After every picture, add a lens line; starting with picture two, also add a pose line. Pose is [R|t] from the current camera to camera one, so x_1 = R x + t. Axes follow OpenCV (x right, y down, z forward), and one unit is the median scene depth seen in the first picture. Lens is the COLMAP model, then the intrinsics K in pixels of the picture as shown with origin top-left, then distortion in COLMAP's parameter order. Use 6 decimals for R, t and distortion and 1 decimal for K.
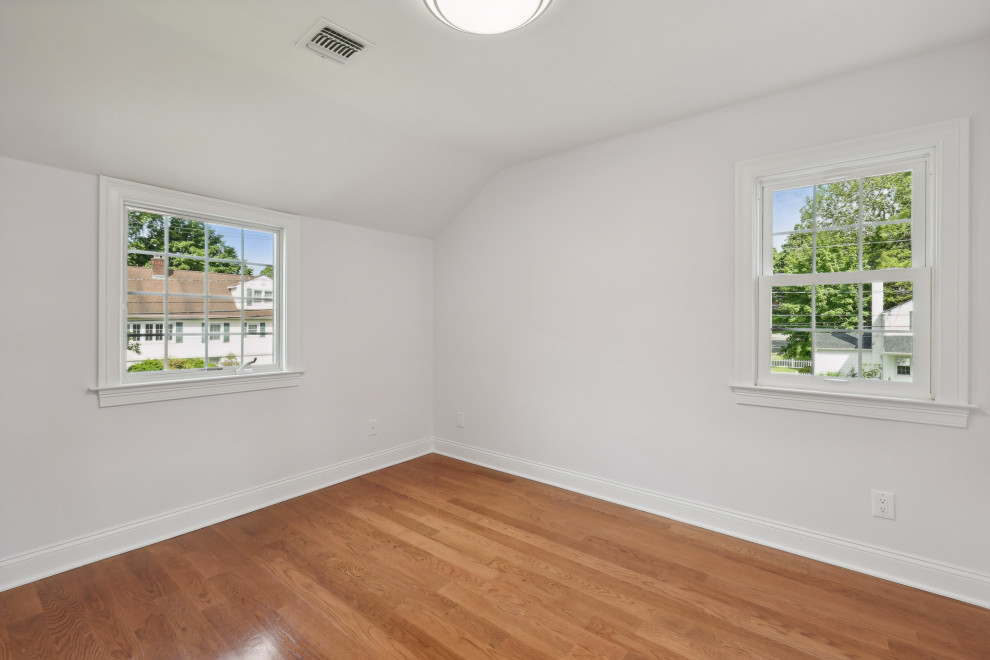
lens RADIAL K [[437.0, 0, 494.1], [0, 437.0, 327.1], [0, 0, 1]] dist [0.002311, 0.000068]
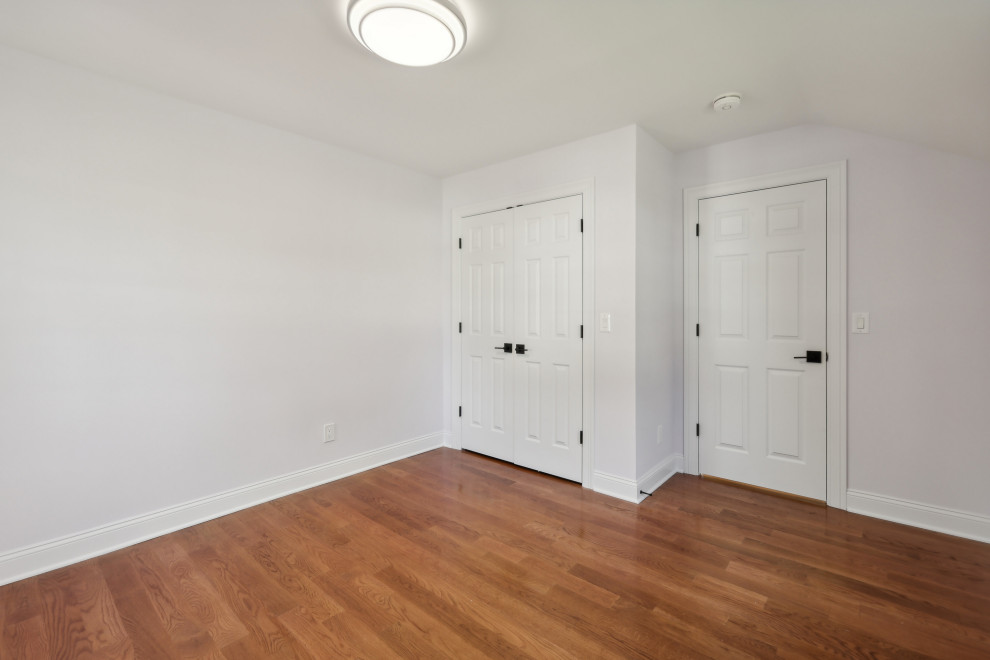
lens RADIAL K [[436.3, 0, 497.0], [0, 436.3, 314.3], [0, 0, 1]] dist [0.003309, 0.000231]
pose [[-0.999389, -0.000068, 0.034956, -0.198565], [0.000205, 0.999970, 0.007794, -0.014507], [-0.034956, 0.007796, -0.999358, 1.465899]]
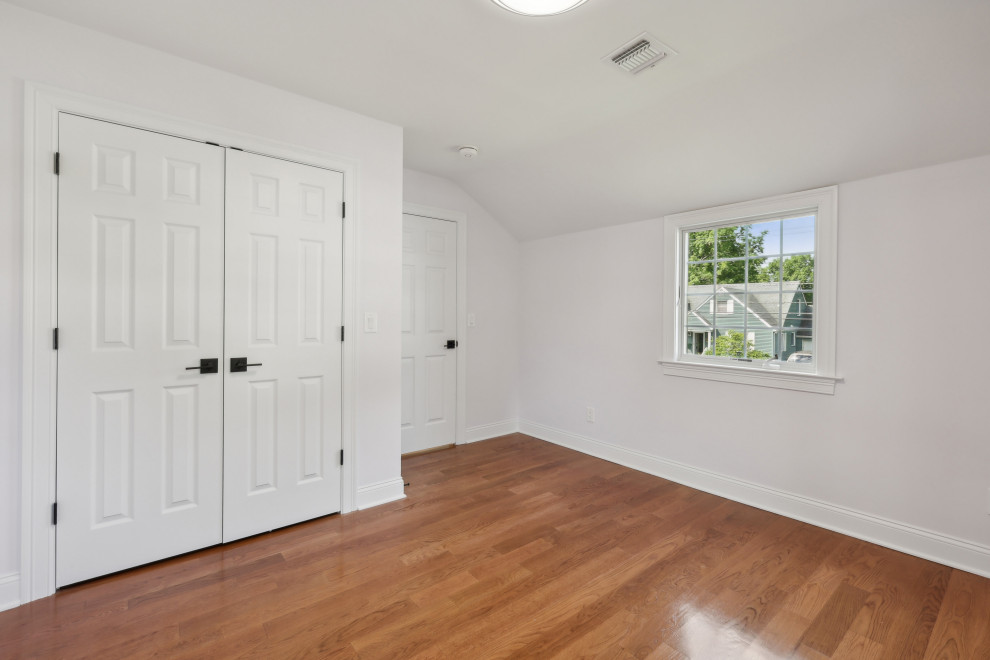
lens RADIAL K [[436.3, 0, 497.0], [0, 436.3, 314.3], [0, 0, 1]] dist [0.003309, 0.000231]
pose [[-0.207957, -0.004745, -0.978127, 0.641987], [-0.014740, 0.999890, -0.001717, -0.006001], [0.978027, 0.014060, -0.208004, 0.743232]]
